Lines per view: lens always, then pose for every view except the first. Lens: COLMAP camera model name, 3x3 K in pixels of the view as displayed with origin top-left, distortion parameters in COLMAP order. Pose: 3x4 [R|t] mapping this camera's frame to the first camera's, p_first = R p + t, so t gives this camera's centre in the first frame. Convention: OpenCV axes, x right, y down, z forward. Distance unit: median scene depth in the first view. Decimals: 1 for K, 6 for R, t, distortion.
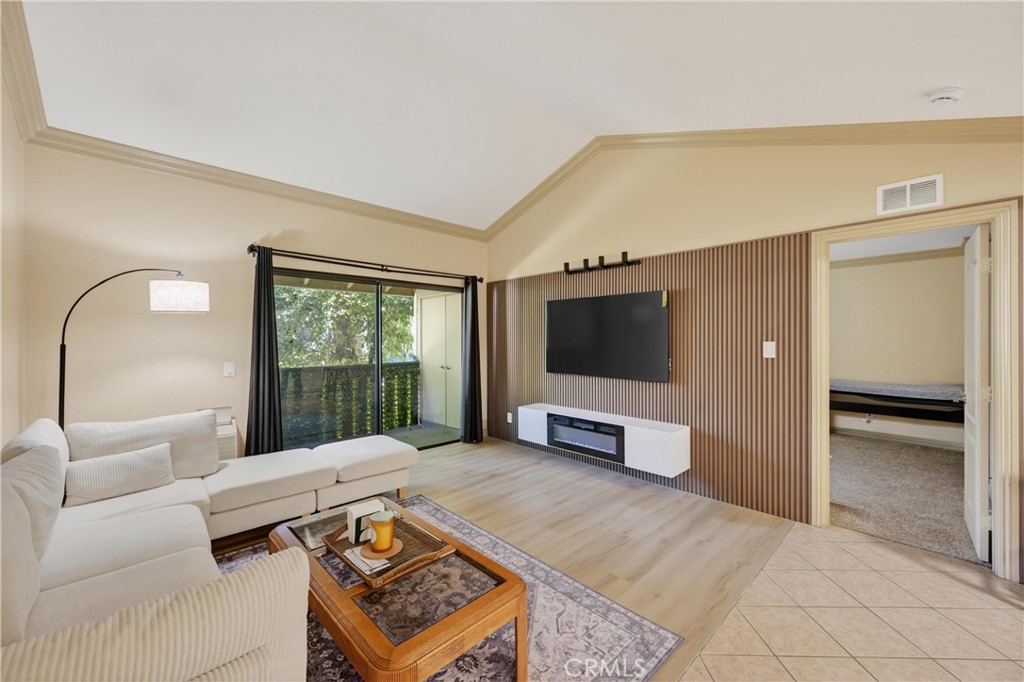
lens RADIAL K [[399.7, 0, 510.6], [0, 399.7, 340.0], [0, 0, 1]] dist [-0.000620, -0.000012]
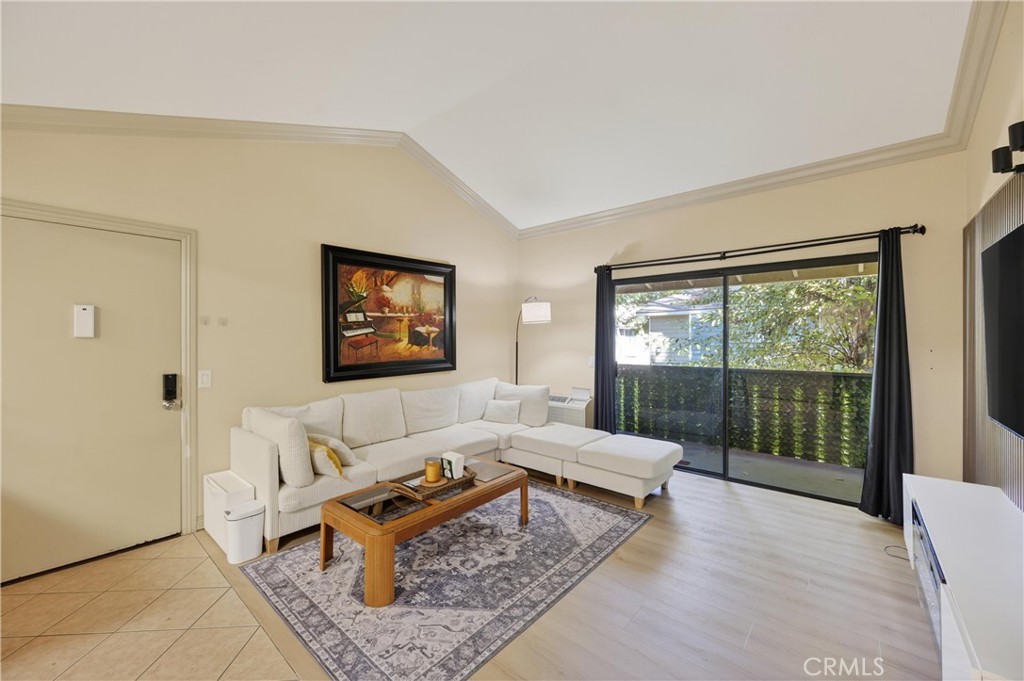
lens RADIAL K [[399.7, 0, 510.6], [0, 399.7, 339.5], [0, 0, 1]] dist [-0.000620, -0.000012]
pose [[0.100310, 0.002110, -0.994954, 0.637009], [-0.001379, 0.999997, 0.001982, -0.003359], [0.994955, 0.001173, 0.100312, 0.617643]]
